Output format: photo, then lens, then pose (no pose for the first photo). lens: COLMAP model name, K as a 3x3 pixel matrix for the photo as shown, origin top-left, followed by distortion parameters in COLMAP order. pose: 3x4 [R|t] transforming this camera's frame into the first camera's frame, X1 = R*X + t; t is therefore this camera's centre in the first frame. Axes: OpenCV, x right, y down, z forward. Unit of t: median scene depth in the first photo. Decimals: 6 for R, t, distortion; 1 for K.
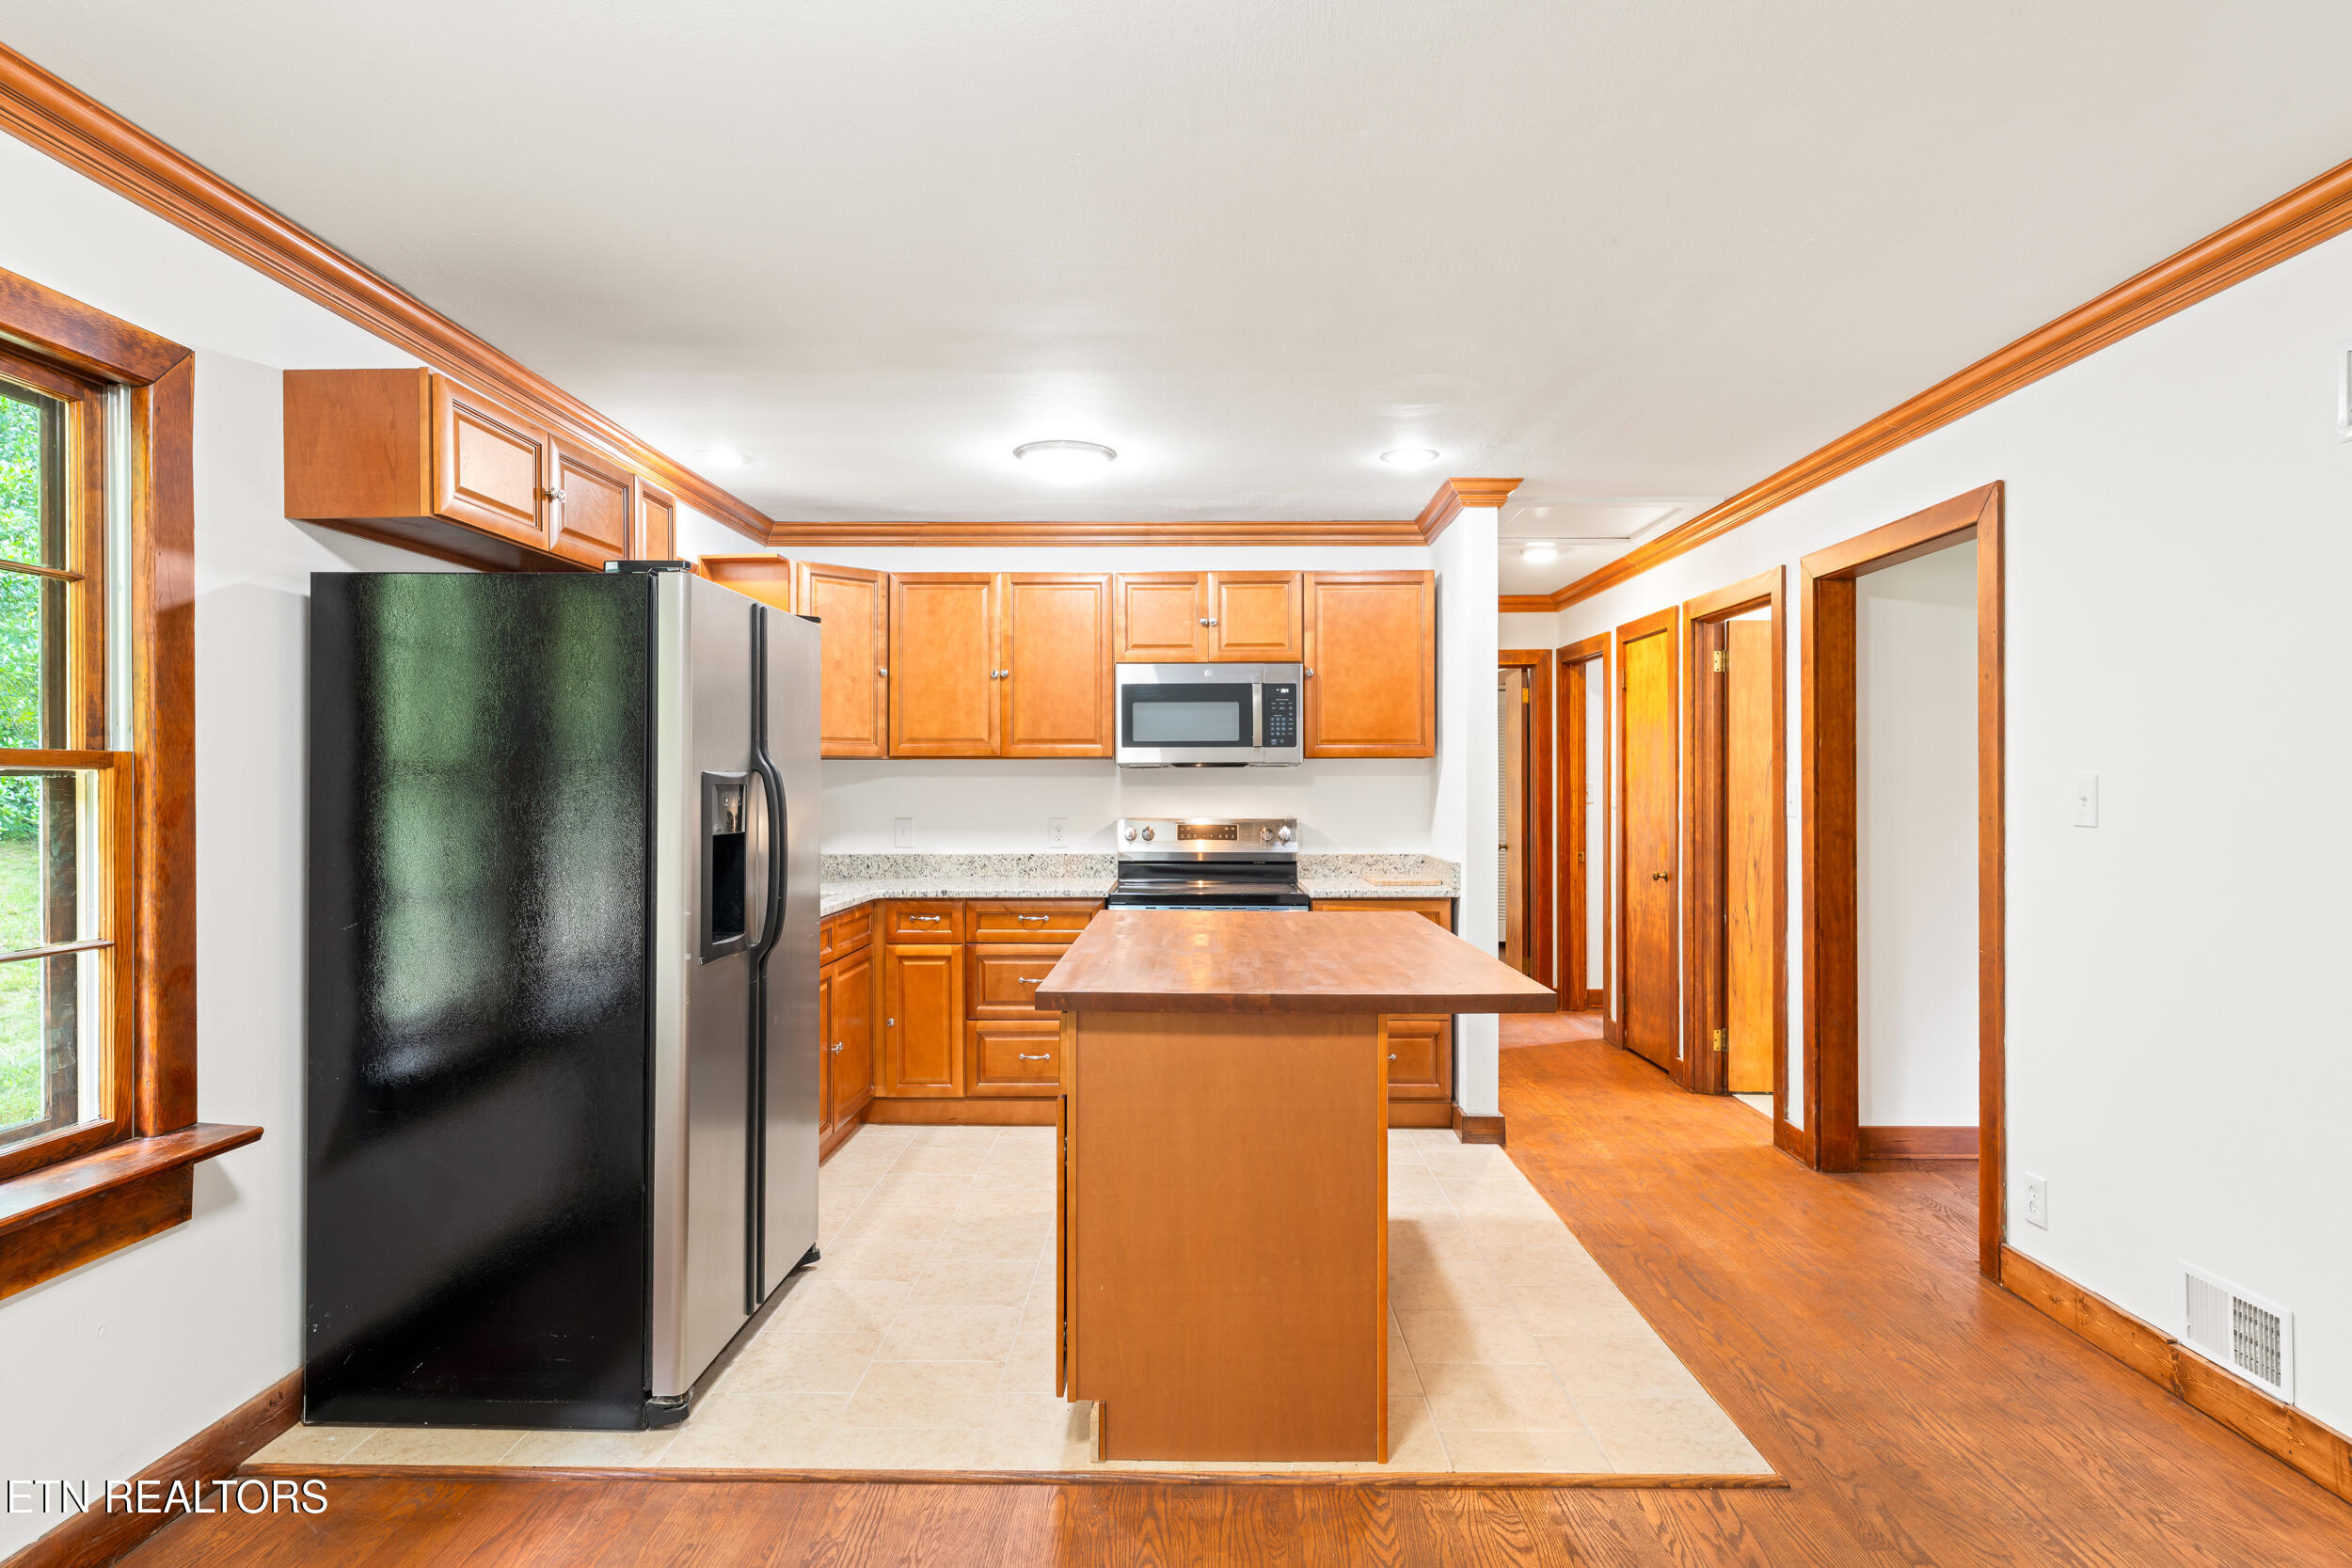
lens RADIAL K [[1307.6, 0, 1163.8], [0, 1307.6, 782.1], [0, 0, 1]] dist [0.000641, 0.000164]
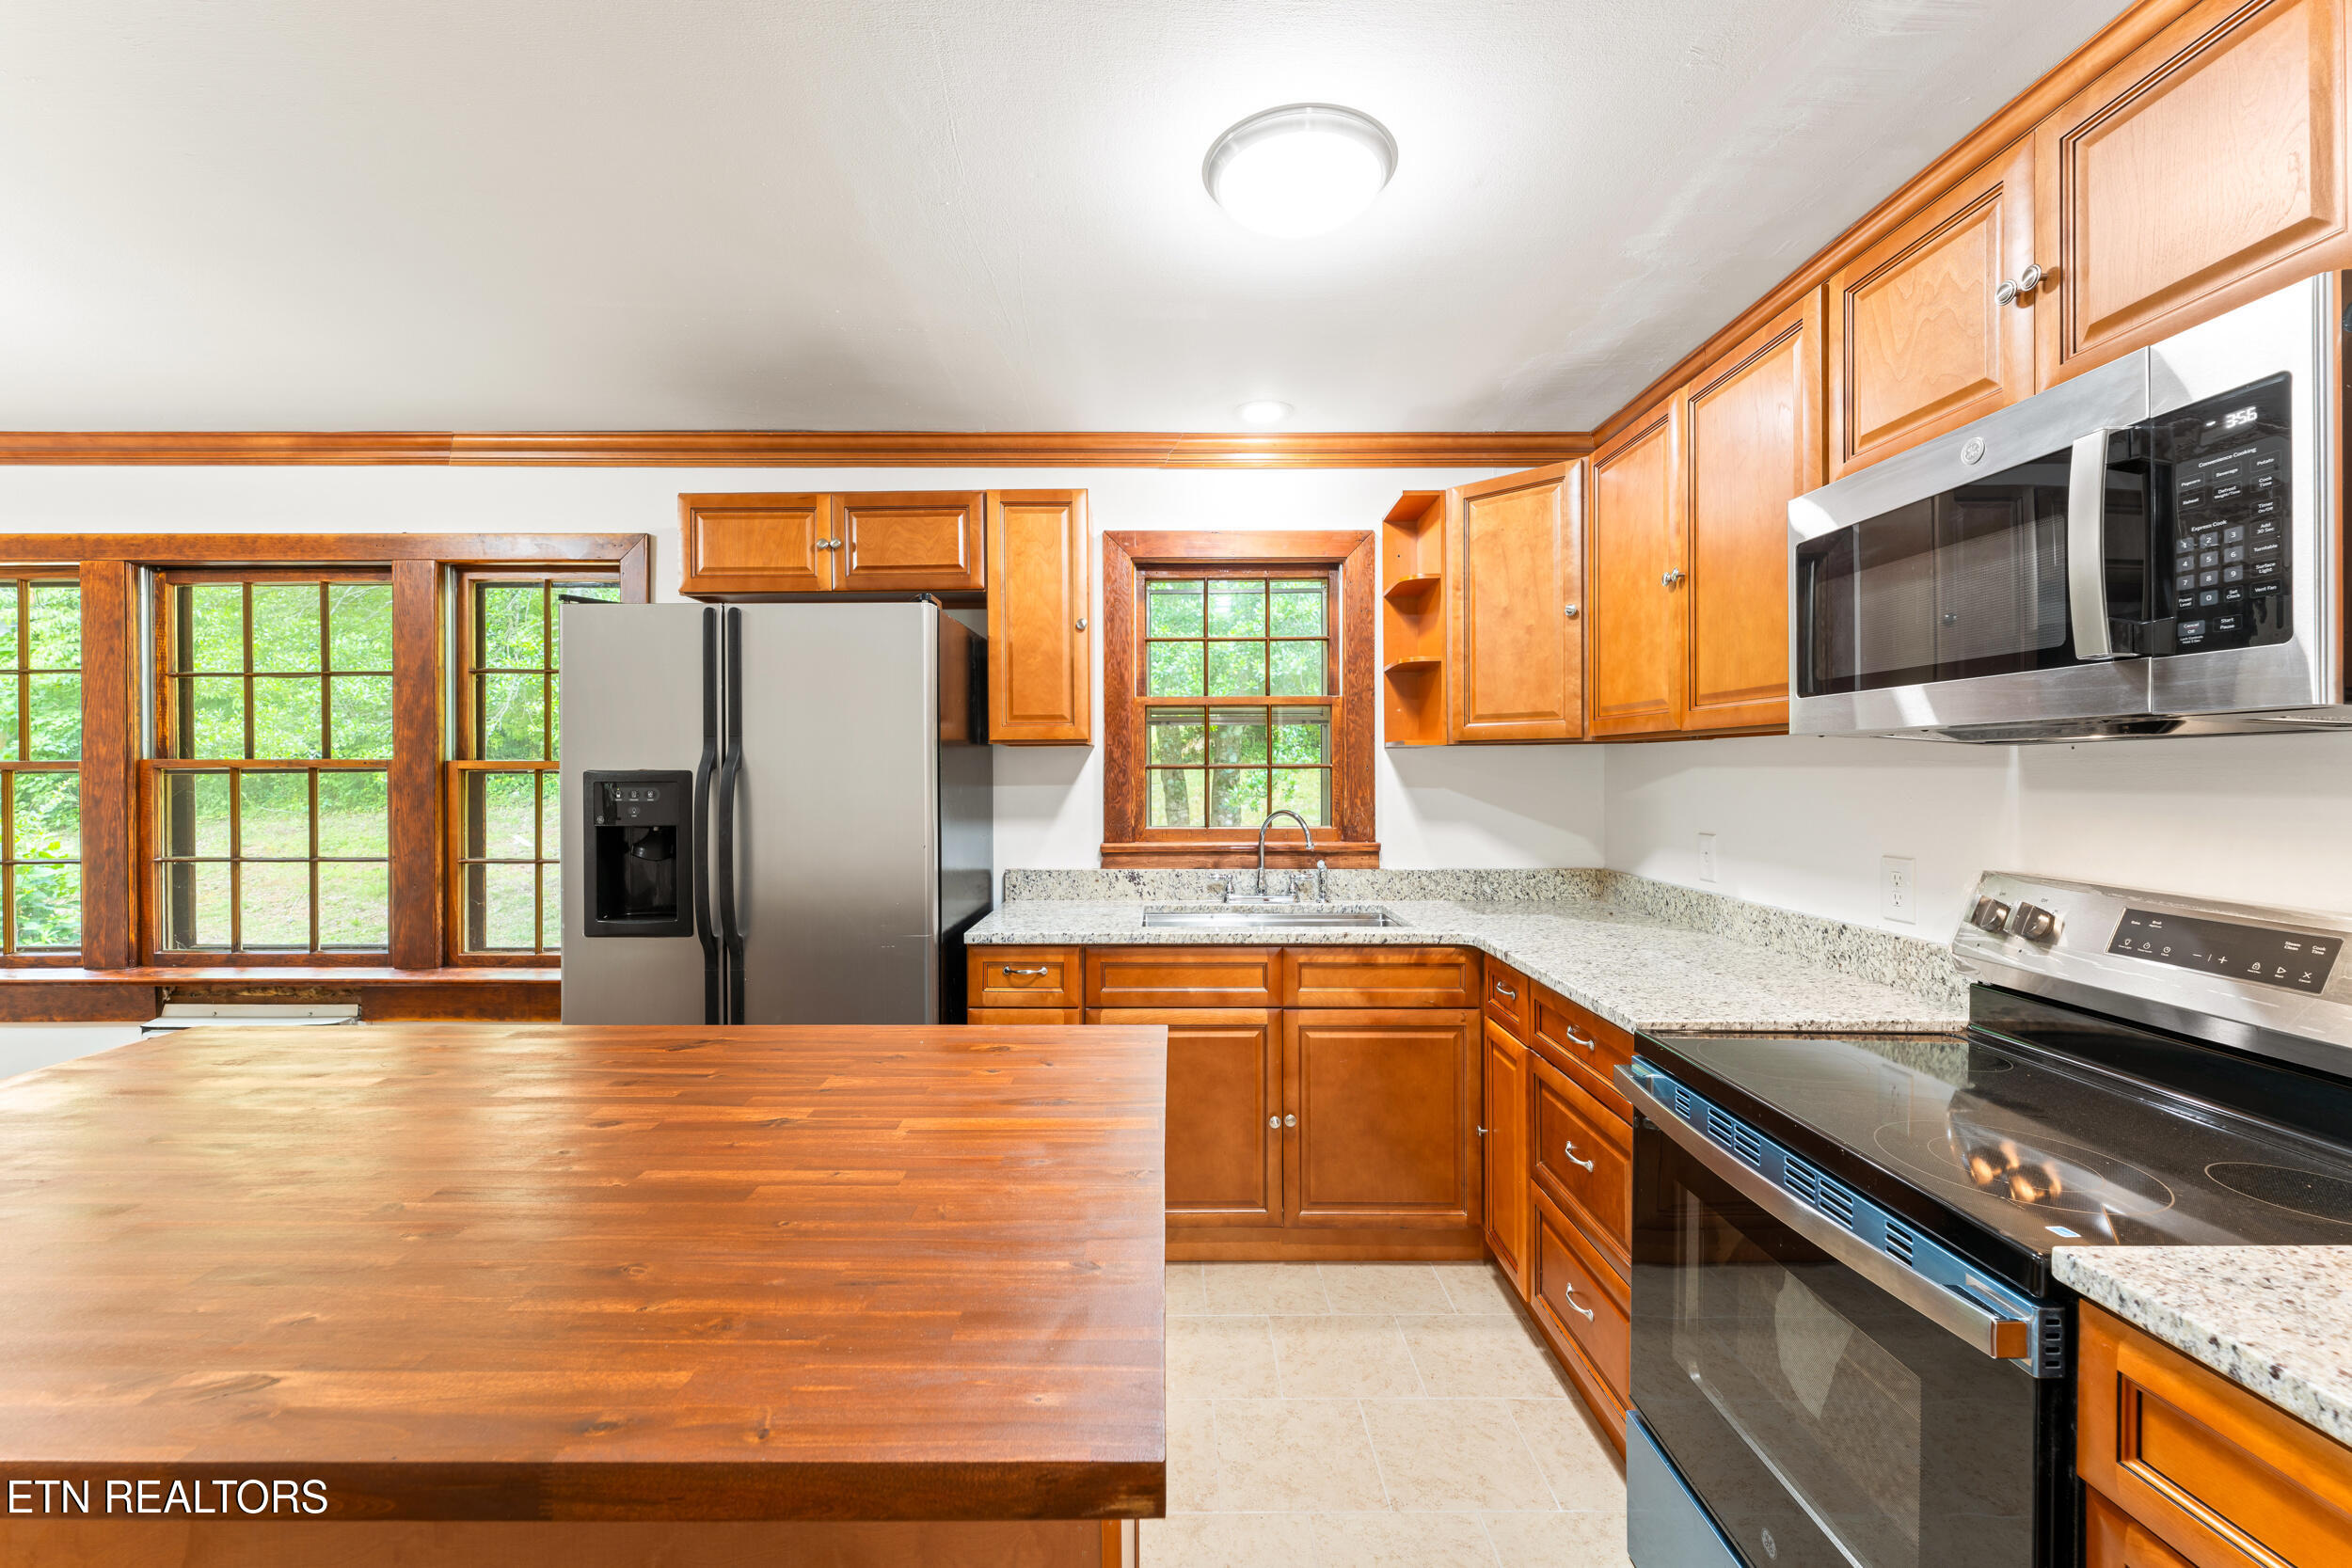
lens RADIAL K [[944.8, 0, 1149.1], [0, 944.8, 771.5], [0, 0, 1]] dist [0.000025, -0.000072]
pose [[0.023071, 0.002520, -0.999731, 0.265288], [0.002617, 0.999993, 0.002581, -0.004181], [0.999730, -0.002676, 0.023064, 0.788070]]
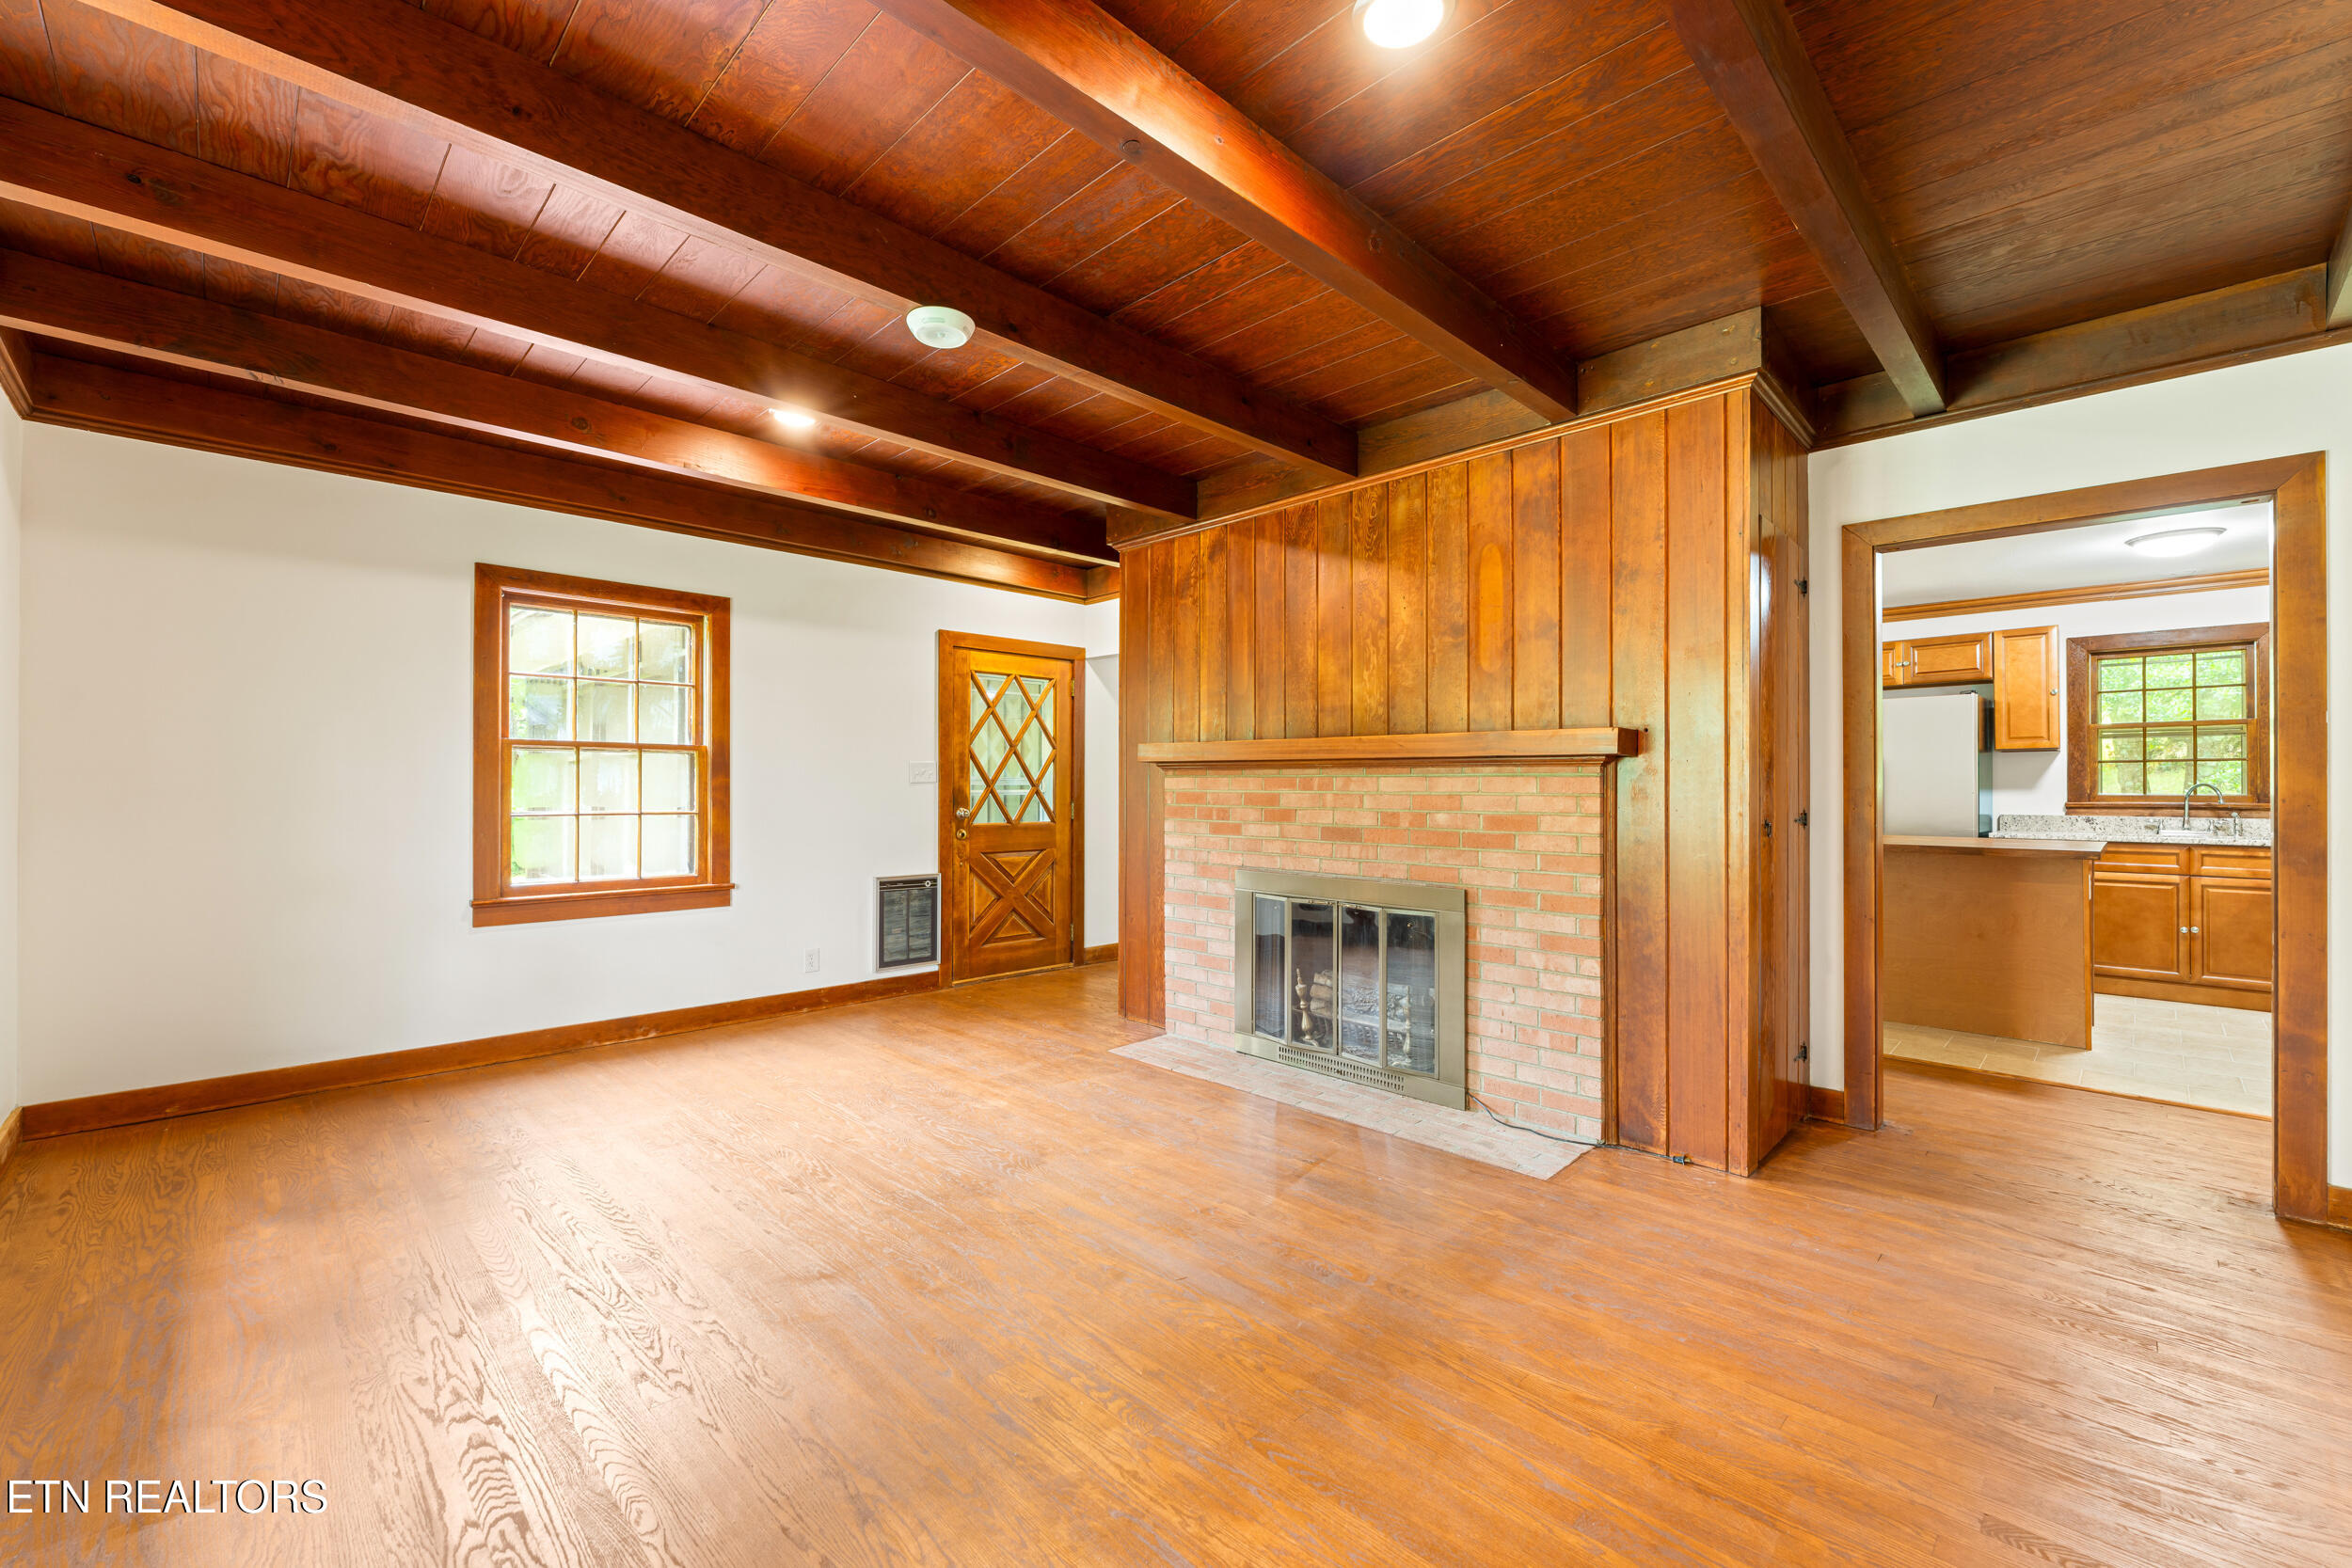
lens RADIAL K [[954.5, 0, 1176.0], [0, 954.5, 784.0], [0, 0, 1]] dist [-0.000061, 0.000018]
pose [[-0.682806, -0.001640, -0.730598, 1.259205], [0.000538, 0.999996, -0.002748, 0.024409], [0.730600, -0.002269, -0.682802, 0.773394]]
